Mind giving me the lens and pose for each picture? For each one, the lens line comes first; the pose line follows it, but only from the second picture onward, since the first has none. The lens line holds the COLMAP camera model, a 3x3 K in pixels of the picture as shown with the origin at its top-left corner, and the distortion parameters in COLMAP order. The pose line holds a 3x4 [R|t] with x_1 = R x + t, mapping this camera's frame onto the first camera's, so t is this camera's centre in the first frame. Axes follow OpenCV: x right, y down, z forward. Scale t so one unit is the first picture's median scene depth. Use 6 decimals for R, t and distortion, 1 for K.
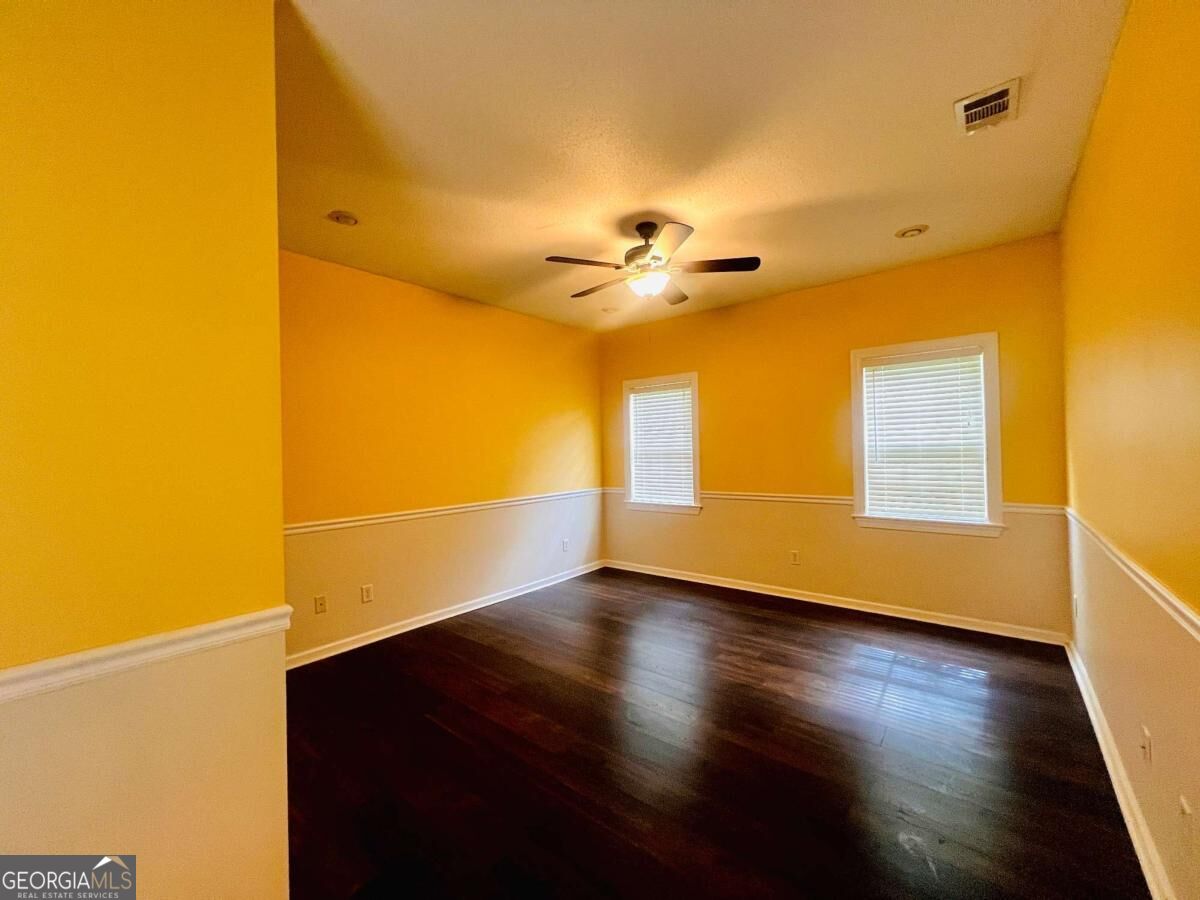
lens RADIAL K [[475.0, 0, 600.0], [0, 475.0, 450.0], [0, 0, 1]] dist [-0.040410, 0.000076]
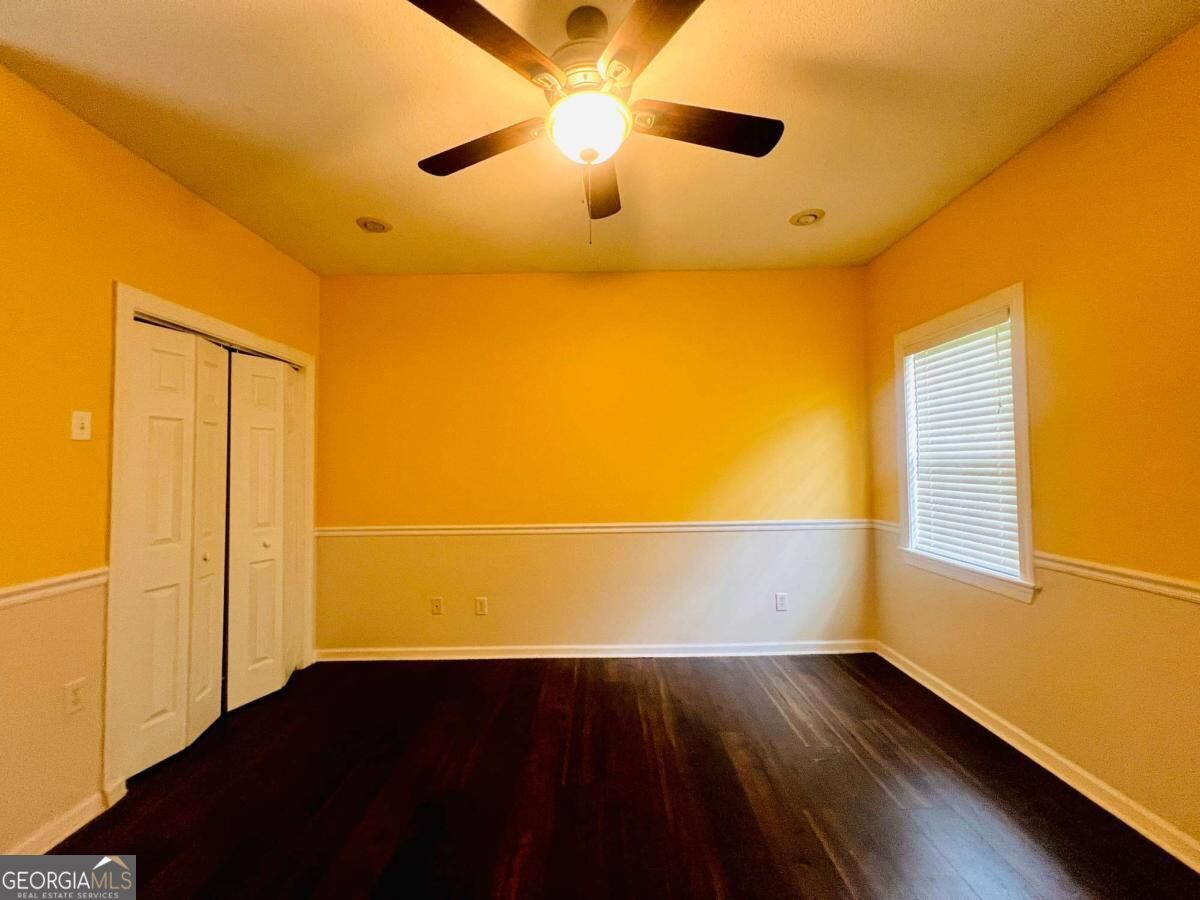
lens RADIAL K [[482.0, 0, 598.7], [0, 482.0, 447.7], [0, 0, 1]] dist [-0.000111, 0.000272]
pose [[0.622364, -0.013498, -0.782612, 0.303447], [0.002430, 0.999880, -0.015314, -0.002968], [0.782724, 0.007629, 0.622322, 0.395586]]
